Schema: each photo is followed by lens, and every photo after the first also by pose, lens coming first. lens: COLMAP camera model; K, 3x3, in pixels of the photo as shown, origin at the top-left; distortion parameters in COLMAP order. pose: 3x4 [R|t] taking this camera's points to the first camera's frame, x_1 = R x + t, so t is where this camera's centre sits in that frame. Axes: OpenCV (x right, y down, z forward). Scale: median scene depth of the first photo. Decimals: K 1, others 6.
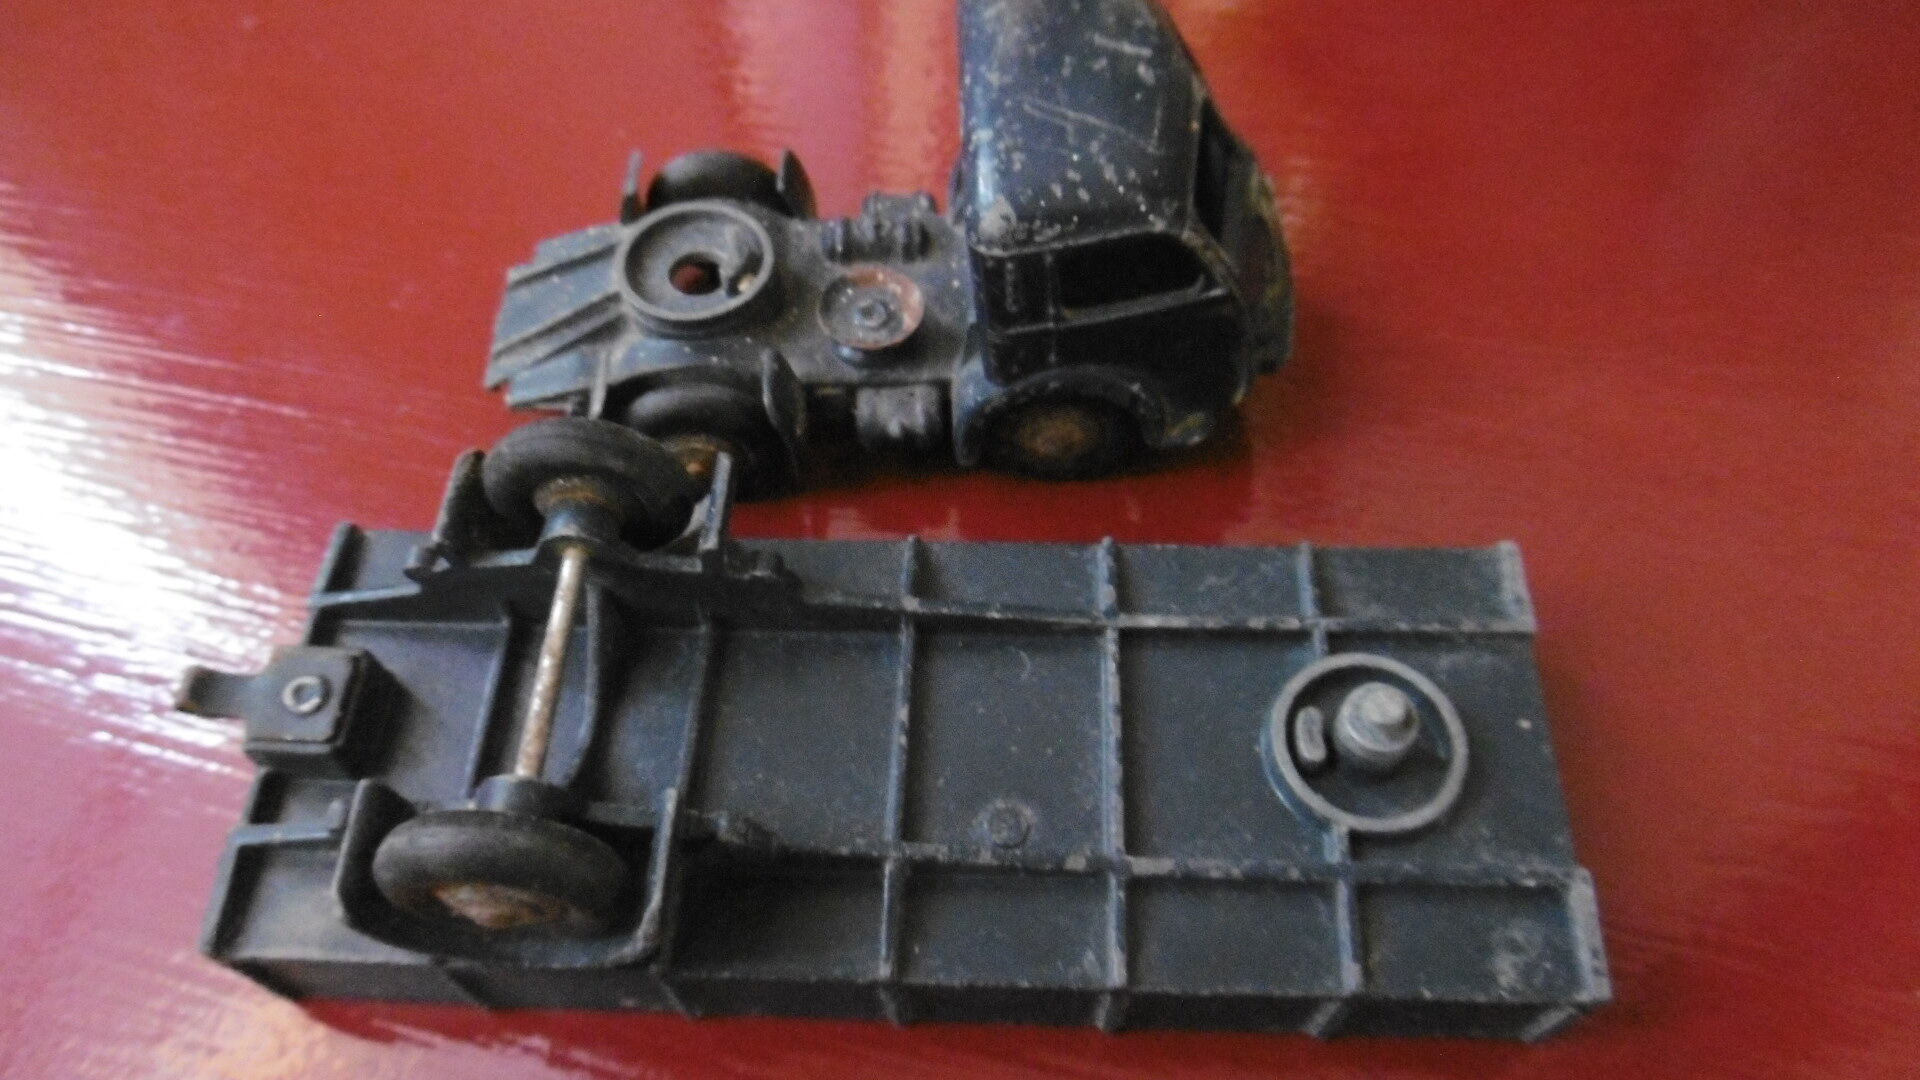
lens RADIAL K [[1361.0, 0, 962.5], [0, 1361.0, 539.1], [0, 0, 1]] dist [-0.009542, 0.003682]
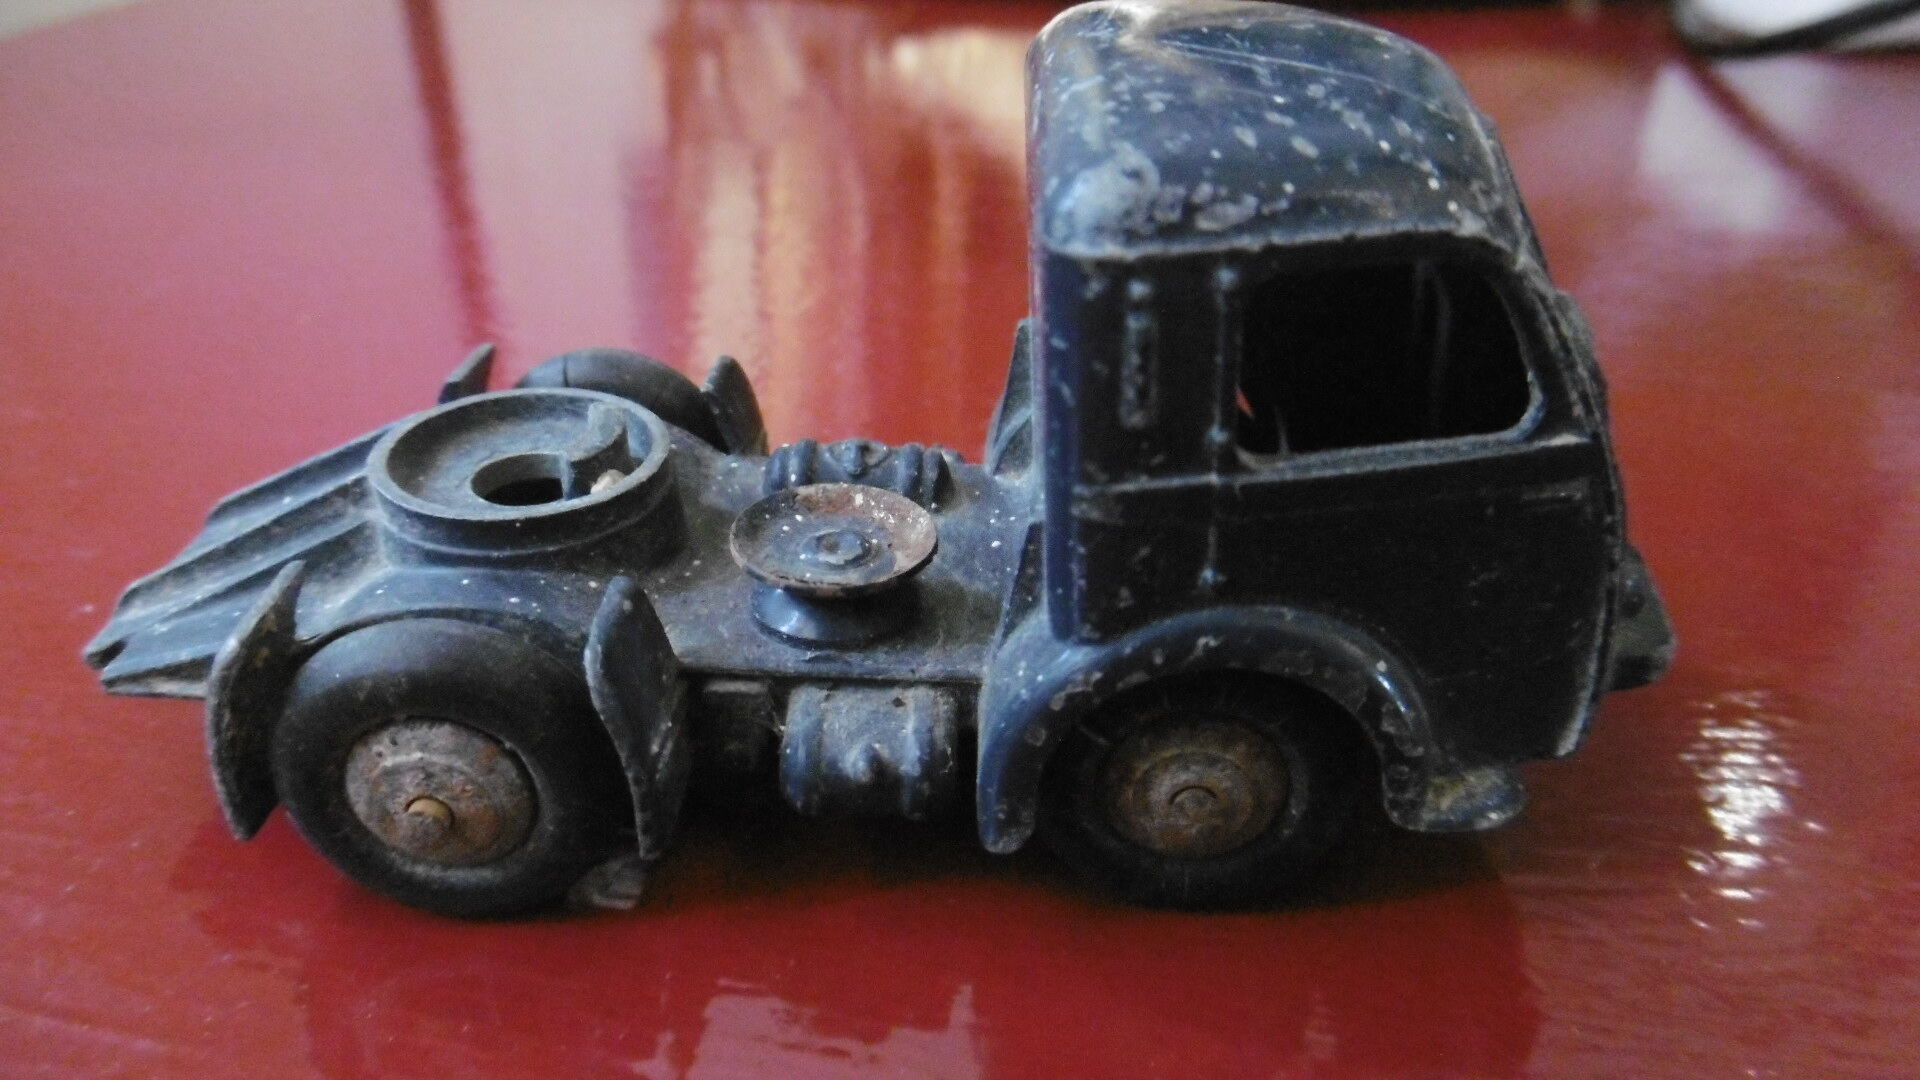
lens RADIAL K [[1361.0, 0, 950.8], [0, 1361.0, 537.1], [0, 0, 1]] dist [-0.009542, 0.003682]
pose [[0.997895, 0.057941, -0.029121, -0.007784], [-0.064846, 0.888282, -0.454698, 0.069539], [-0.000478, 0.455629, 0.890169, 0.571252]]
